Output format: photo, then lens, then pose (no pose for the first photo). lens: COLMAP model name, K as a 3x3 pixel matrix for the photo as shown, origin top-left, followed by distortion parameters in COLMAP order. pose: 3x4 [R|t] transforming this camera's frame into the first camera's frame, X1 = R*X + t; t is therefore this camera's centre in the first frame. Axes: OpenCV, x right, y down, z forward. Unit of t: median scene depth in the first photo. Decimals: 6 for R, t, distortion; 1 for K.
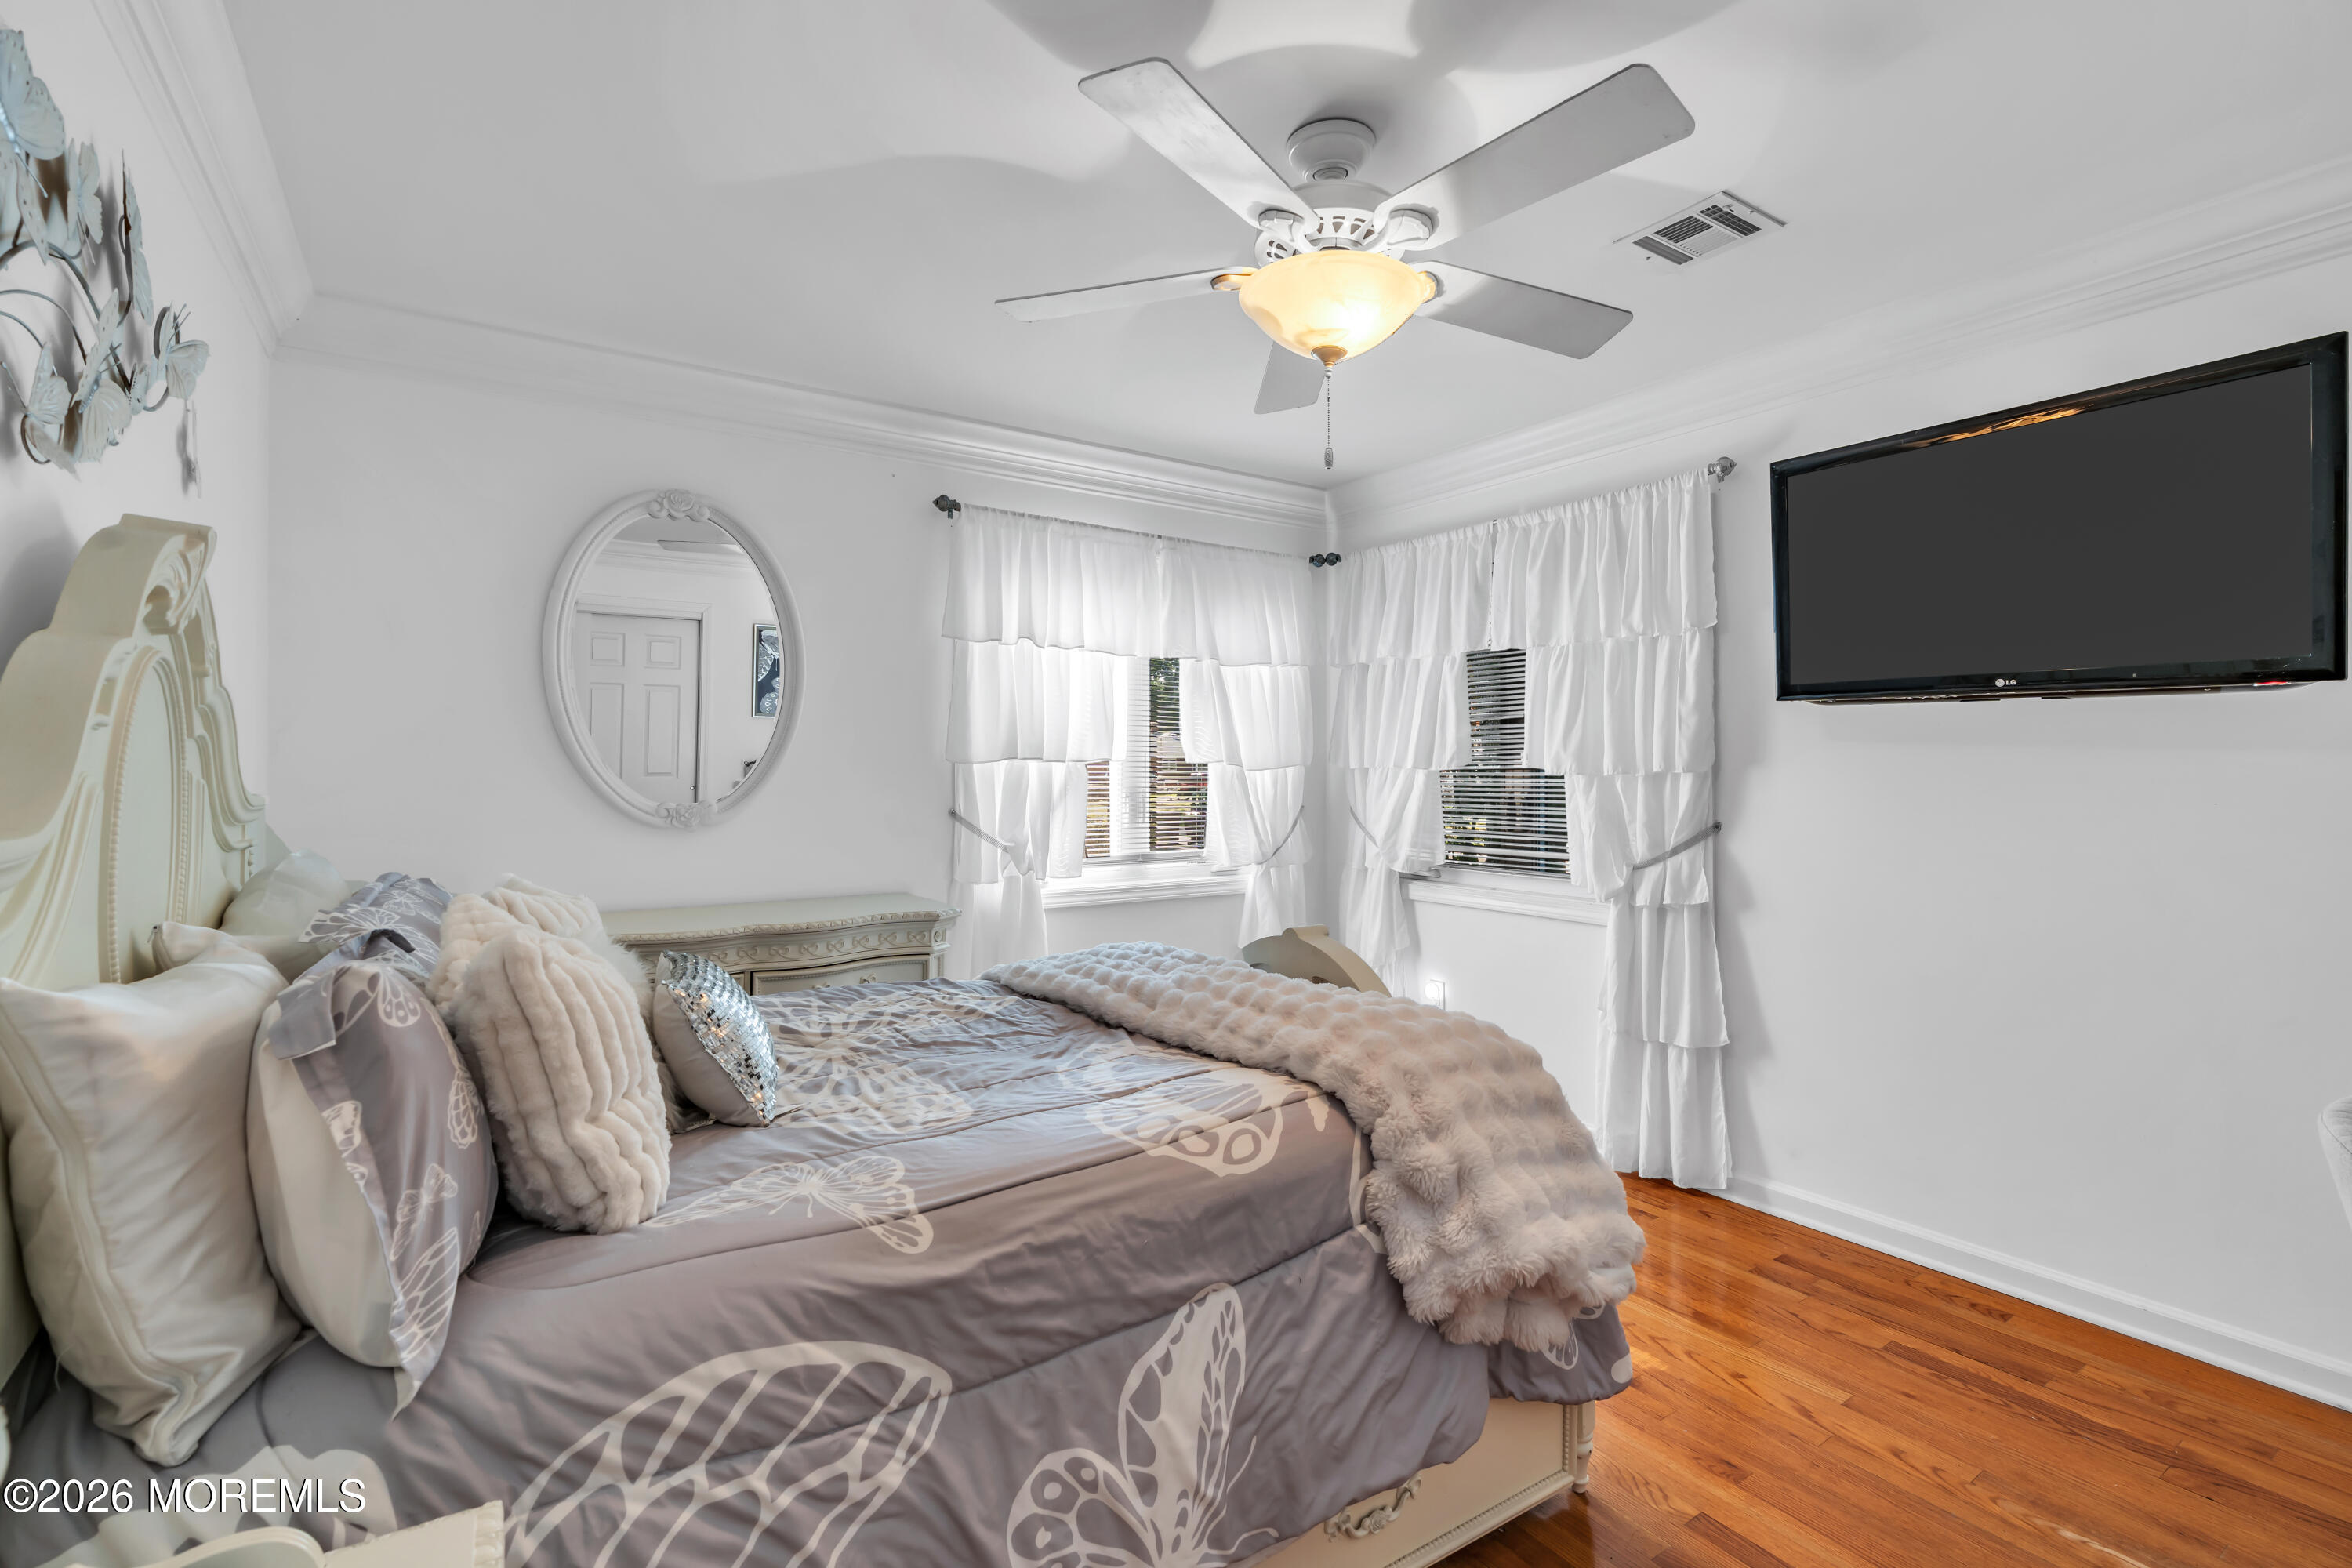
lens RADIAL K [[1056.5, 0, 1169.1], [0, 1056.5, 769.3], [0, 0, 1]] dist [-0.001569, 0.000487]
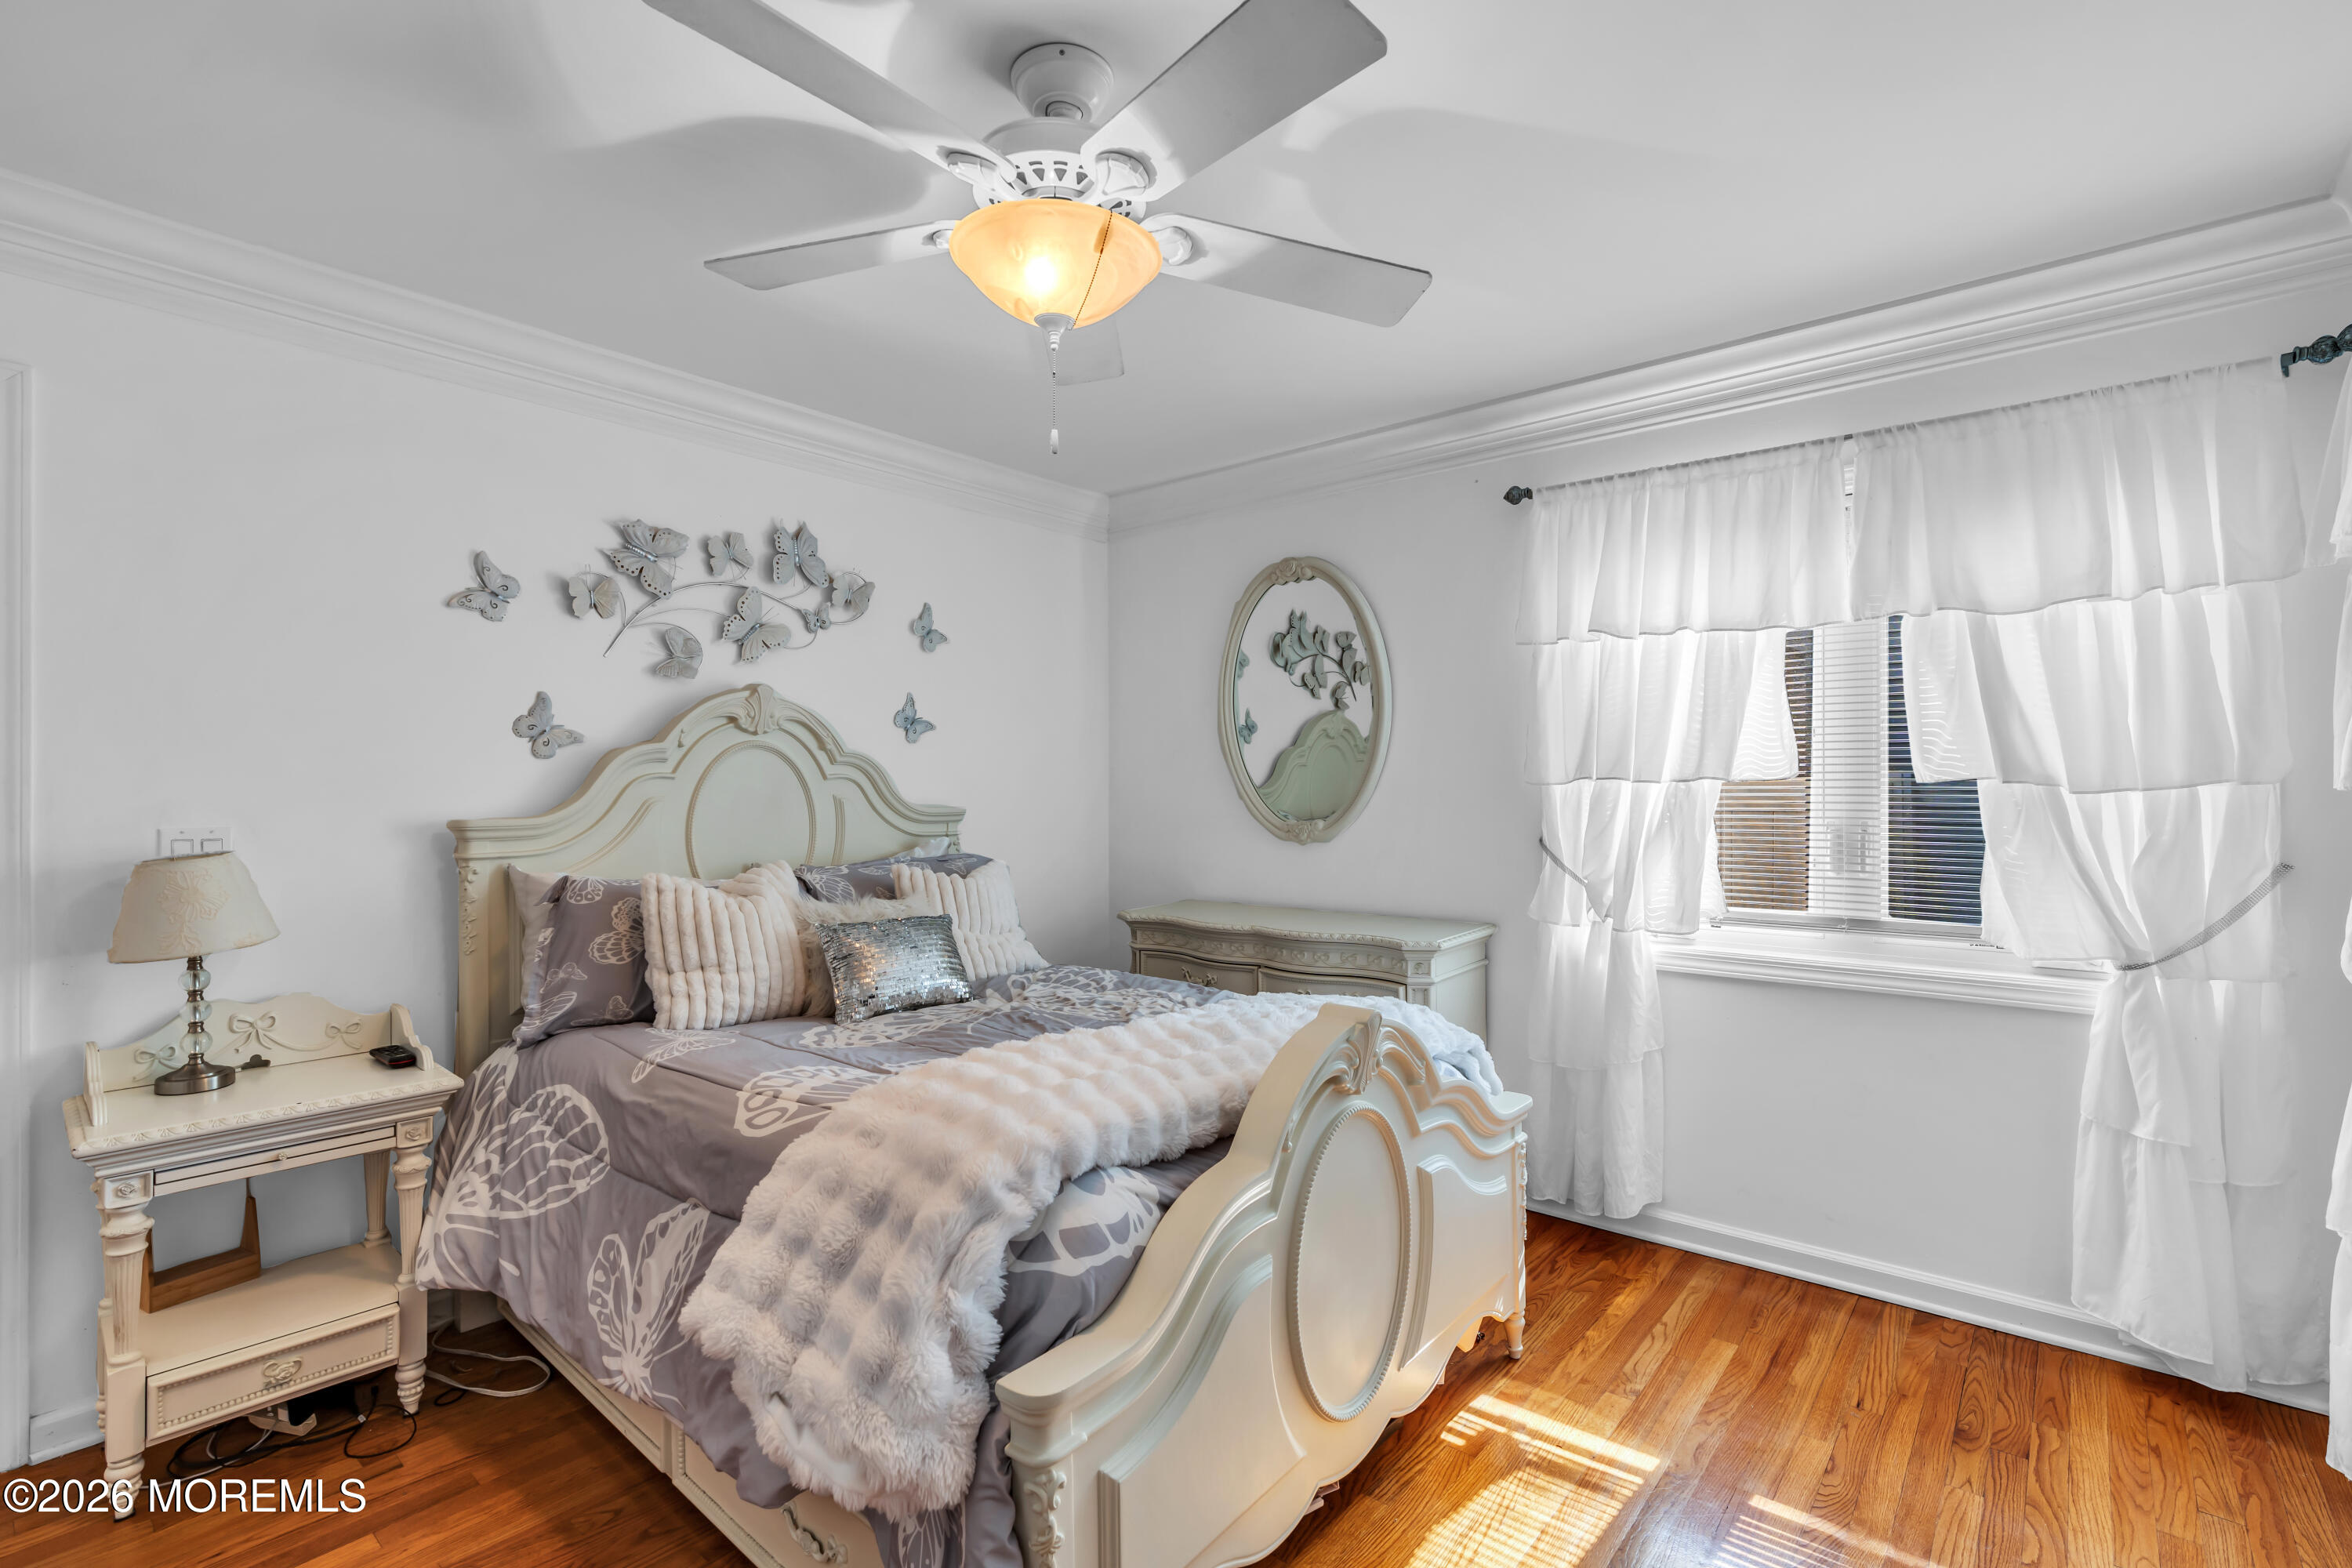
lens RADIAL K [[1056.5, 0, 1169.0], [0, 1056.5, 777.7], [0, 0, 1]] dist [-0.001569, 0.000487]
pose [[0.282092, -0.008635, -0.959349, 0.731502], [0.003604, 0.999962, -0.007941, -0.007174], [0.959381, -0.001217, 0.282112, 0.602148]]
